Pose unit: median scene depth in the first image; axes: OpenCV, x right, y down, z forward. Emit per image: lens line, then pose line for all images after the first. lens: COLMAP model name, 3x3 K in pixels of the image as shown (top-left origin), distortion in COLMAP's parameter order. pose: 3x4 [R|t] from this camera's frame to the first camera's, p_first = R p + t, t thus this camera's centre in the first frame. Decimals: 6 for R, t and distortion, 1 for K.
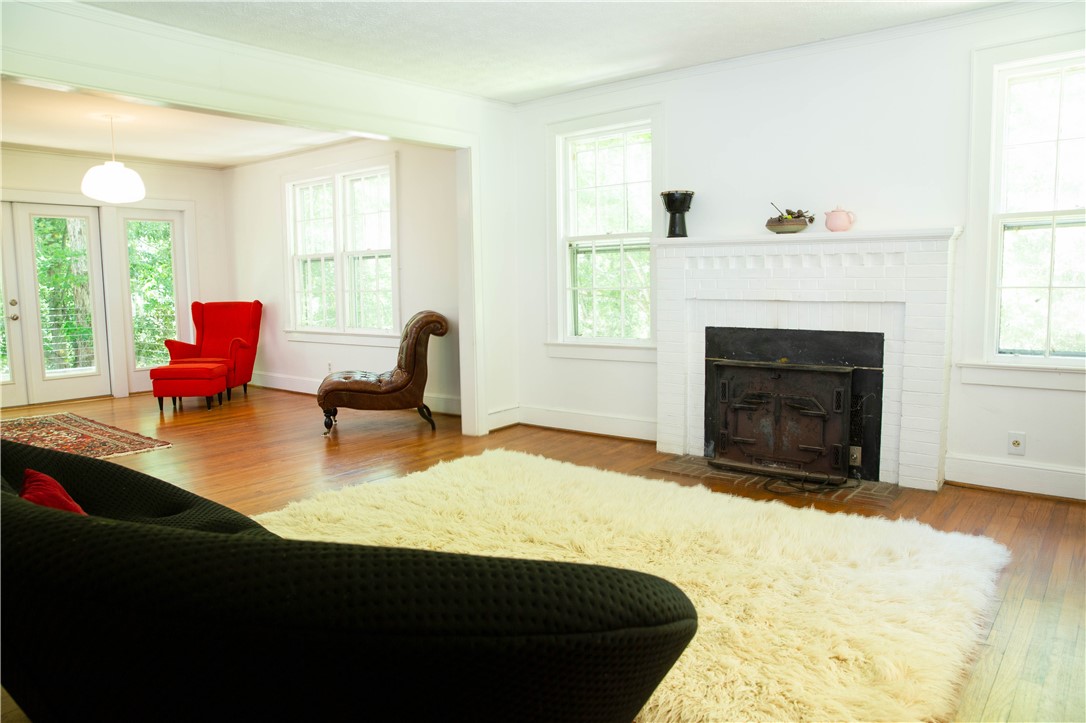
lens RADIAL K [[751.3, 0, 543.0], [0, 751.3, 361.5], [0, 0, 1]] dist [-0.122263, 0.083851]
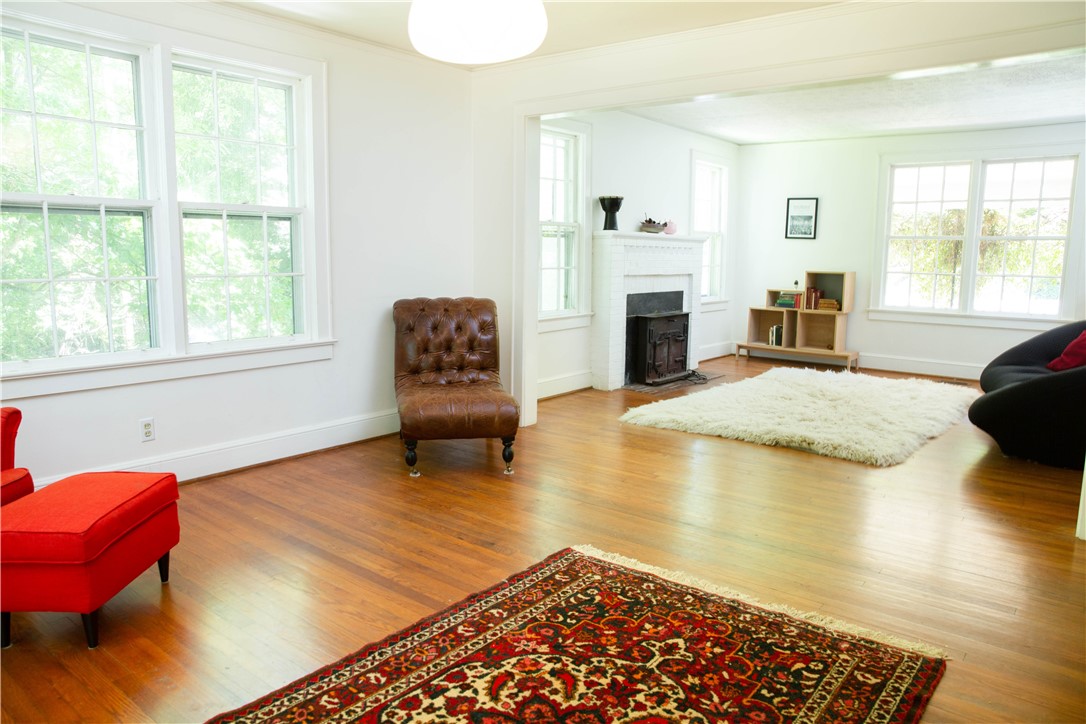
lens RADIAL K [[751.3, 0, 543.0], [0, 751.3, 362.0], [0, 0, 1]] dist [-0.122263, 0.083851]
pose [[-0.001632, -0.123415, 0.992354, -1.270804], [0.103001, 0.987056, 0.122926, -0.115396], [-0.994680, 0.102414, 0.011101, 1.198656]]
